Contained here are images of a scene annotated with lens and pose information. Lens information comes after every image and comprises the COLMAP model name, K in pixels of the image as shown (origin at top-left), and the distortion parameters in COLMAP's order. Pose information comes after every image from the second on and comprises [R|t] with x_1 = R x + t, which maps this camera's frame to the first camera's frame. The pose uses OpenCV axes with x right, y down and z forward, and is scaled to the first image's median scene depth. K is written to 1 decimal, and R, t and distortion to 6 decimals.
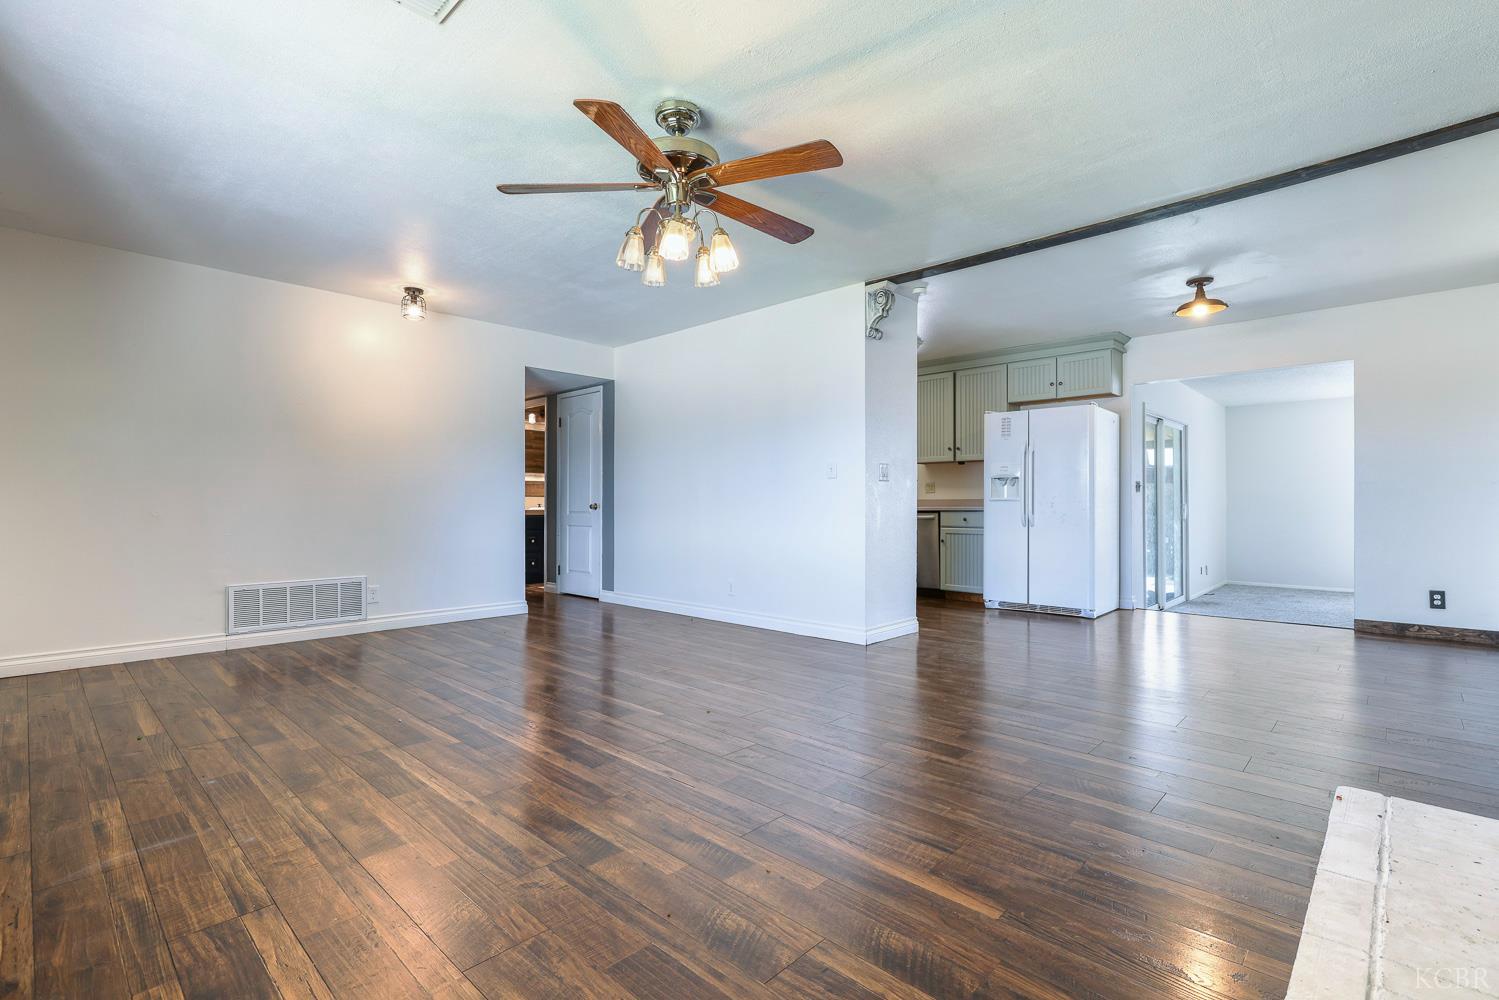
lens RADIAL K [[690.5, 0, 747.5], [0, 690.5, 509.8], [0, 0, 1]] dist [0.001906, 0.000141]
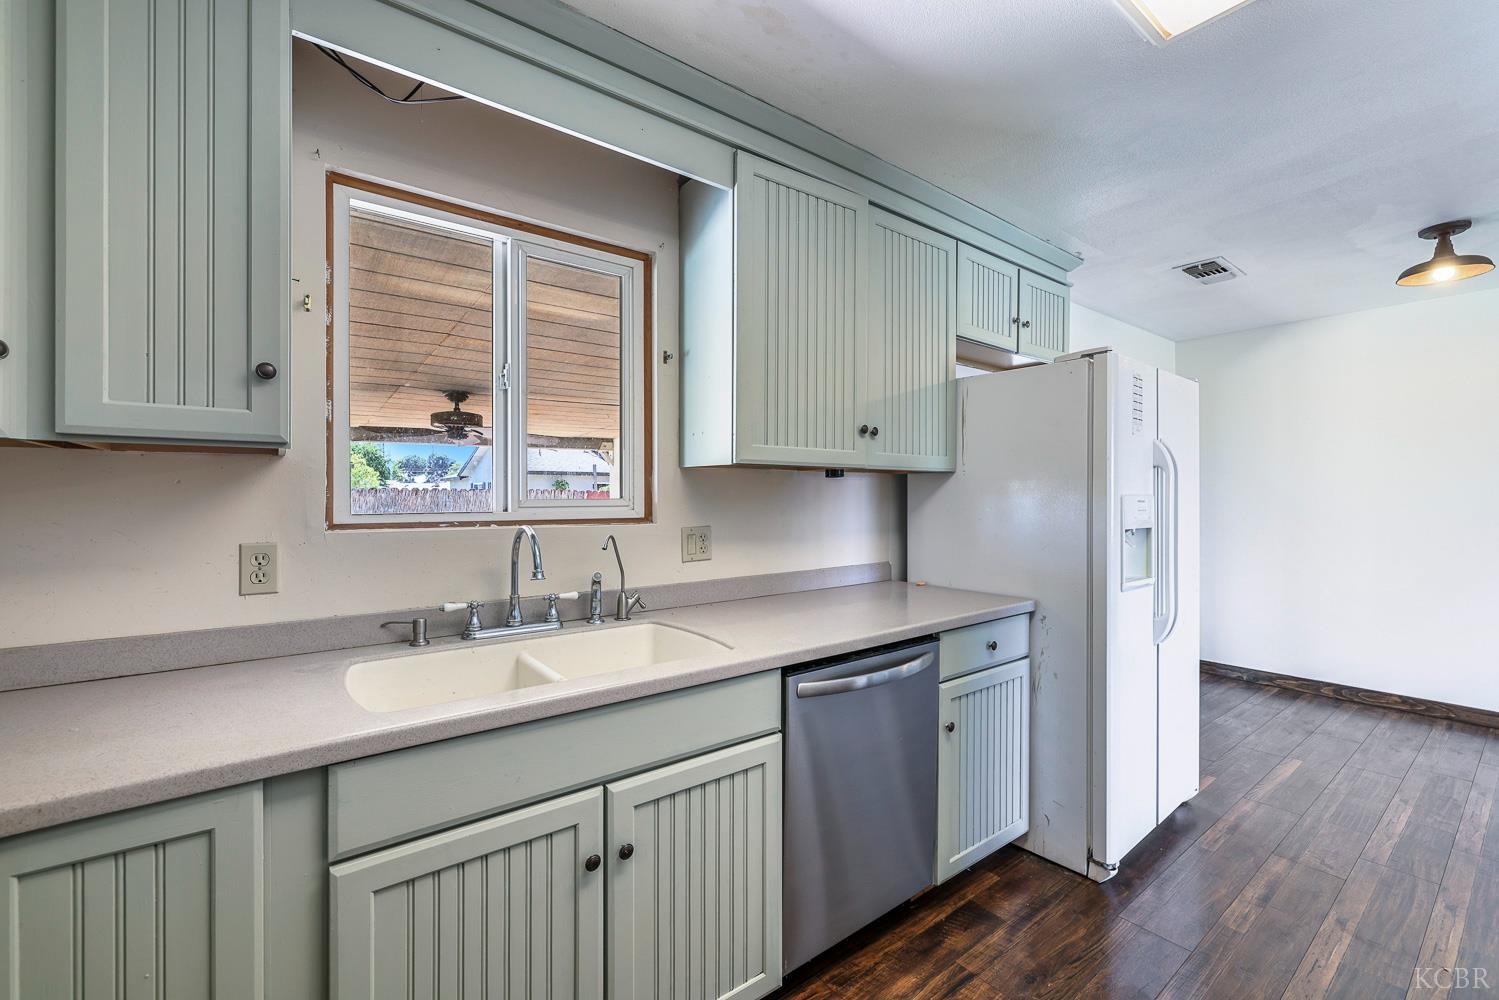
lens RADIAL K [[626.6, 0, 749.5], [0, 626.6, 500.0], [0, 0, 1]] dist [-0.000212, -0.000074]
pose [[0.153436, -0.008897, 0.988119, -0.009305], [0.004532, 0.999955, 0.008300, -0.066156], [-0.988148, 0.003205, 0.153470, 1.152158]]
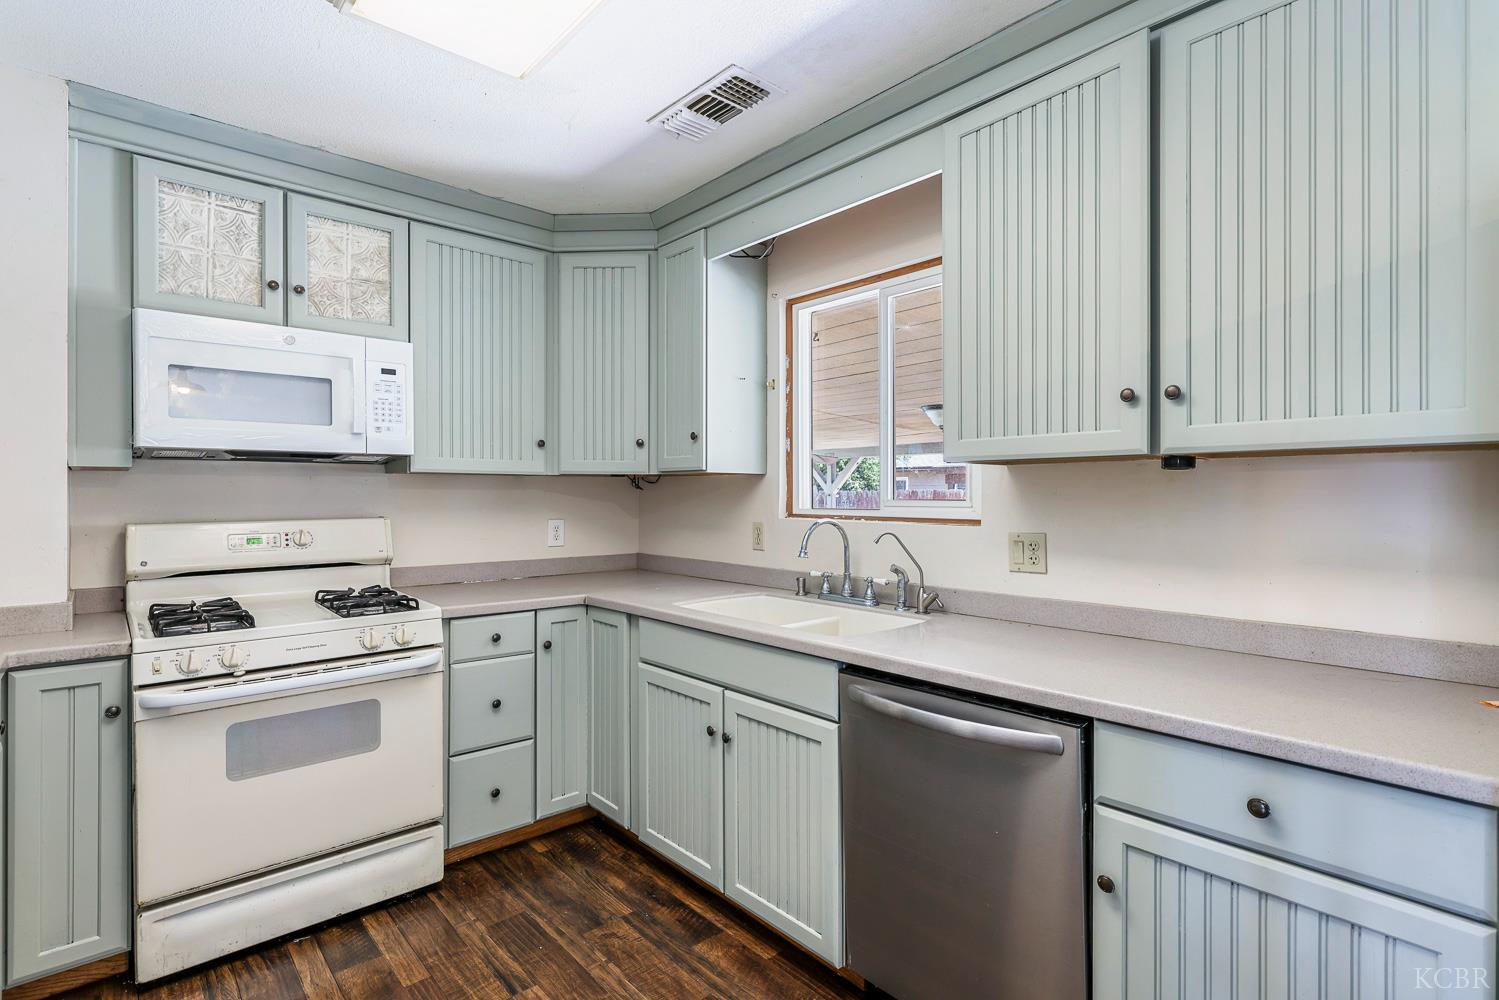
lens RADIAL K [[722.3, 0, 749.5], [0, 722.3, 500.0], [0, 0, 1]] dist [-0.003225, -0.000389]
pose [[0.996943, 0.000580, -0.078124, 0.221864], [-0.000451, 0.999999, 0.001665, -0.064946], [0.078125, -0.001625, 0.996942, 0.881635]]
